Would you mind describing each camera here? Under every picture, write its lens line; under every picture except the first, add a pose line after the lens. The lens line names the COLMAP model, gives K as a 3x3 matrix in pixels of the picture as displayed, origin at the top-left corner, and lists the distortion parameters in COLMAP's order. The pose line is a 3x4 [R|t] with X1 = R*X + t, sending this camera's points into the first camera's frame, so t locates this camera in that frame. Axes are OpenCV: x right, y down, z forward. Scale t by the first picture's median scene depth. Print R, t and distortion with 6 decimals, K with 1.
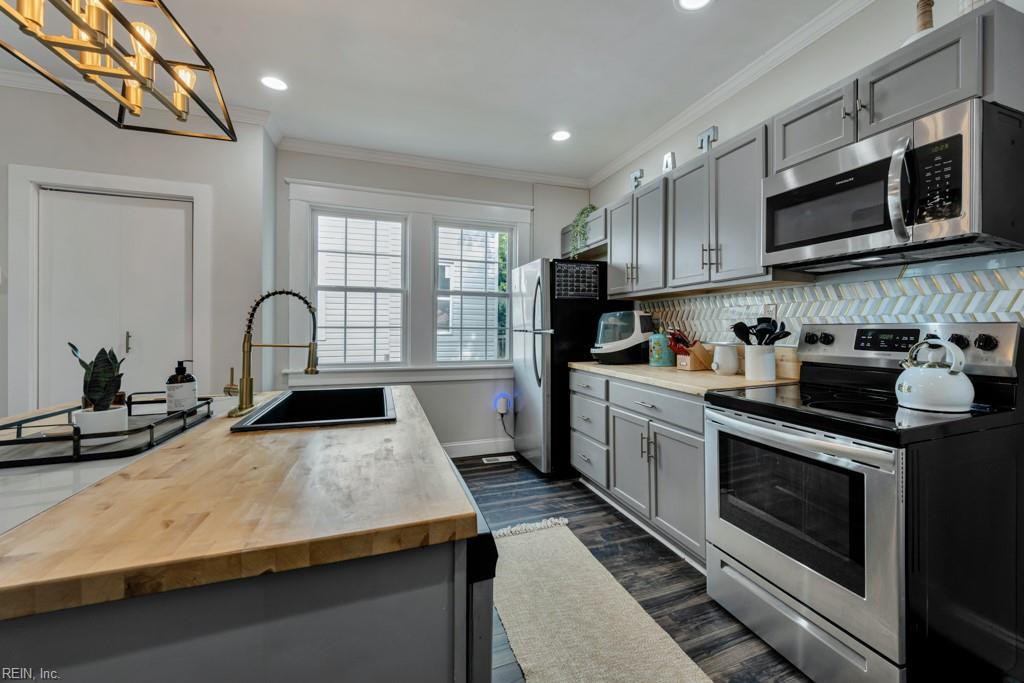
lens RADIAL K [[433.5, 0, 542.1], [0, 433.5, 330.9], [0, 0, 1]] dist [0.001036, -0.001535]
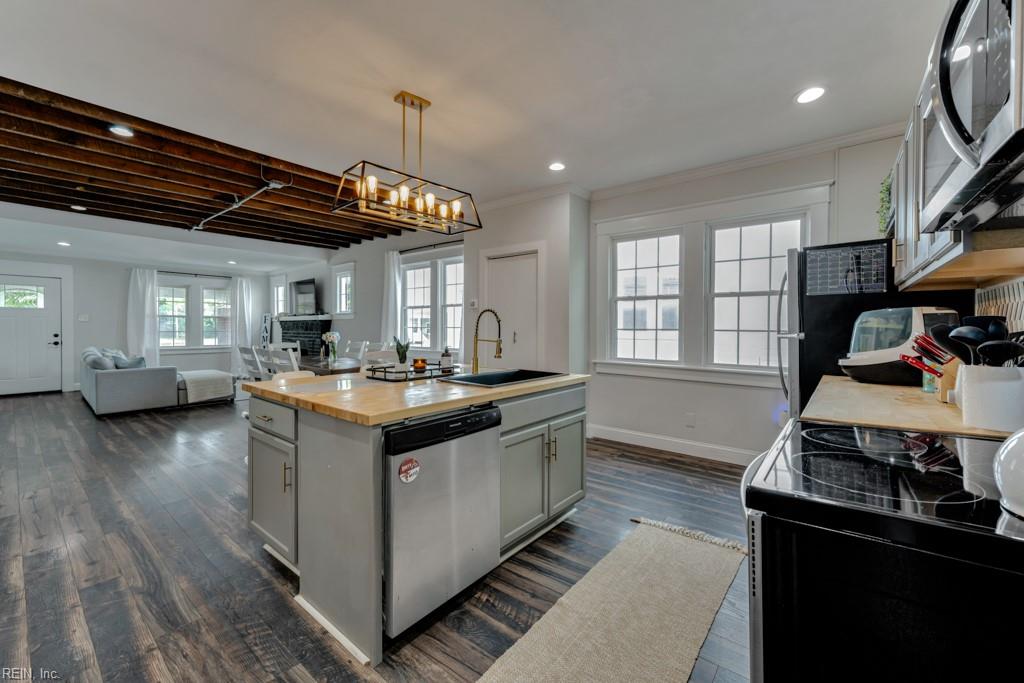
lens RADIAL K [[418.4, 0, 510.5], [0, 418.4, 330.8], [0, 0, 1]] dist [-0.000048, 0.000168]
pose [[0.479975, 0.007535, -0.877250, 0.536110], [-0.008427, 0.999957, 0.003978, -0.007744], [0.877242, 0.005483, 0.480018, 0.154633]]
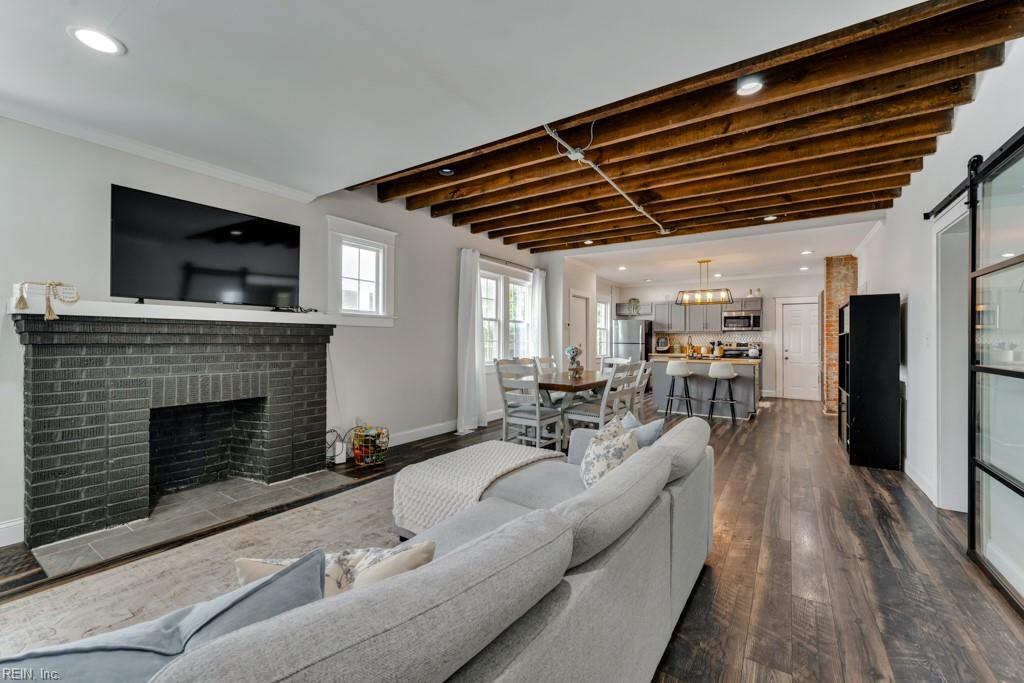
lens RADIAL K [[441.3, 0, 507.8], [0, 441.3, 337.8], [0, 0, 1]] dist [-0.009981, -0.000876]
pose [[0.806603, 0.007173, 0.591051, -3.083011], [-0.000786, 0.999938, -0.011063, -0.004228], [-0.591094, 0.008458, 0.806559, -1.115253]]
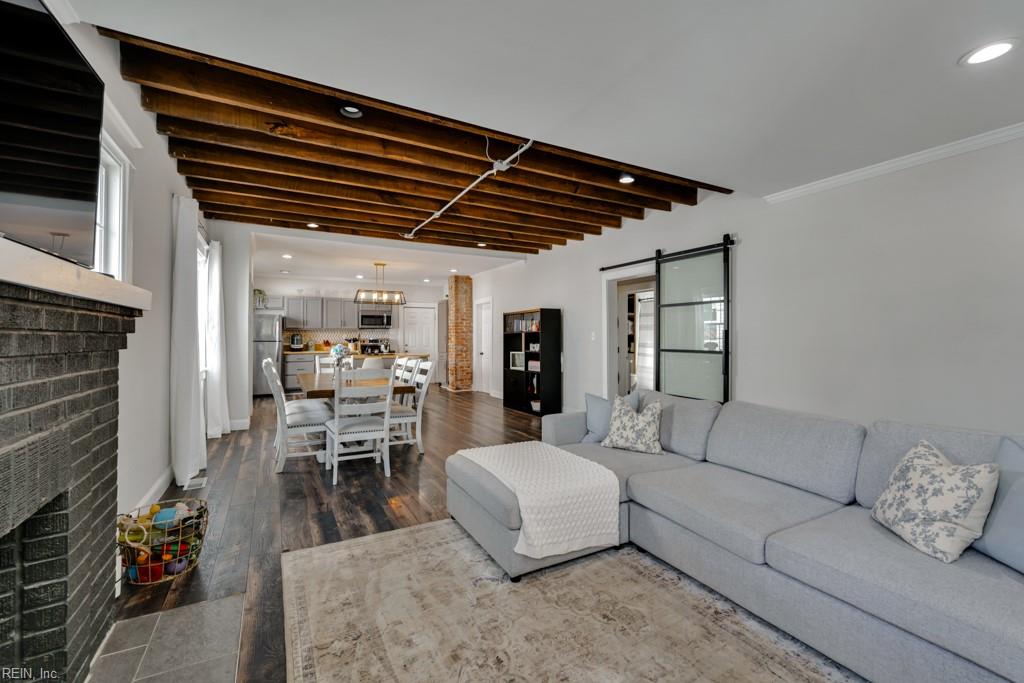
lens RADIAL K [[418.4, 0, 542.5], [0, 418.4, 331.2], [0, 0, 1]] dist [-0.000048, 0.000168]
pose [[-0.199961, 0.014372, 0.979698, -3.458367], [0.009779, 0.999872, -0.012672, -0.015286], [-0.979755, 0.007047, -0.200076, -0.108877]]
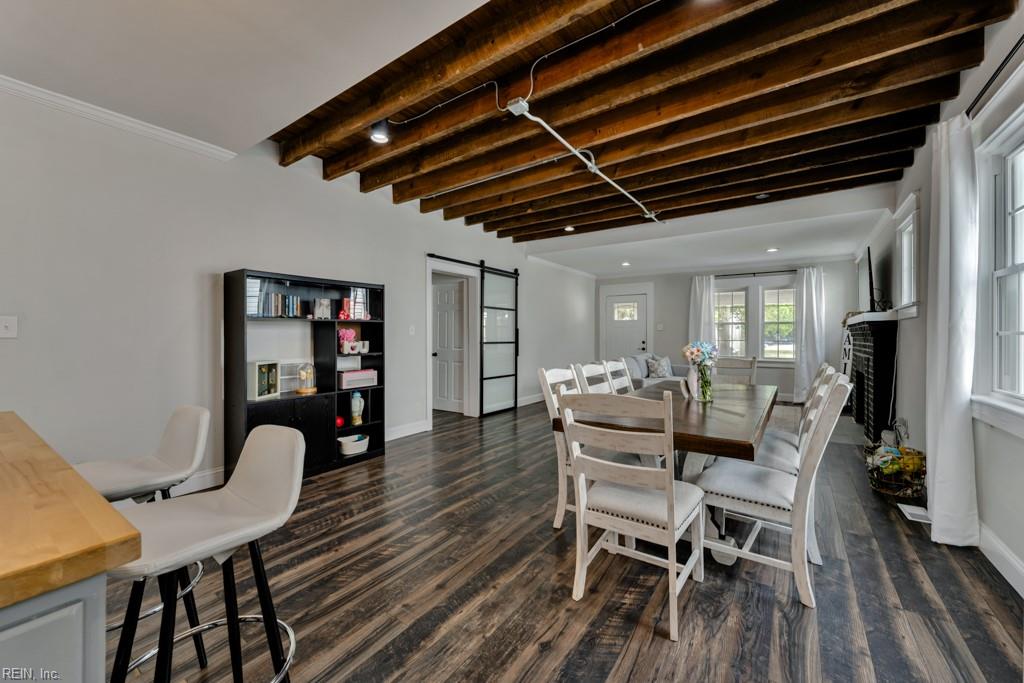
lens RADIAL K [[400.8, 0, 514.8], [0, 400.8, 340.1], [0, 0, 1]] dist [-0.001225, -0.000021]
pose [[-0.830744, 0.002871, -0.556647, -0.712270], [-0.009120, 0.999782, 0.018767, -0.007707], [0.556580, 0.020668, -0.830537, 0.905501]]
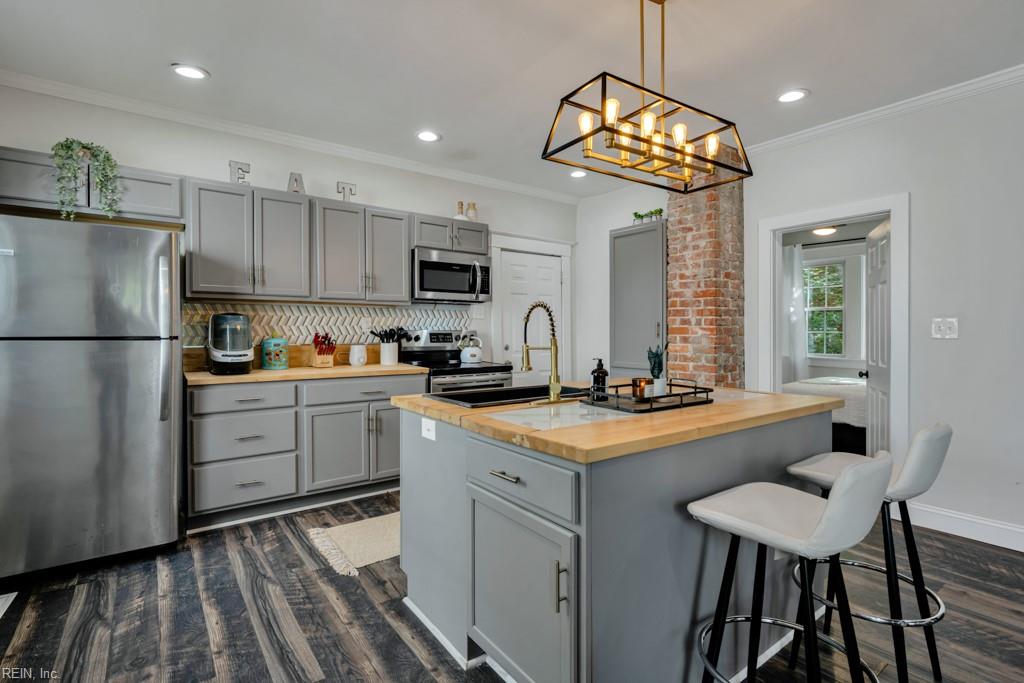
lens RADIAL K [[493.3, 0, 514.1], [0, 493.3, 336.0], [0, 0, 1]] dist [0.004347, 0.001142]
pose [[-0.270039, -0.011095, 0.962786, -1.084955], [0.005967, 0.999895, 0.013196, -0.011648], [-0.962831, 0.009308, -0.269944, 0.819477]]
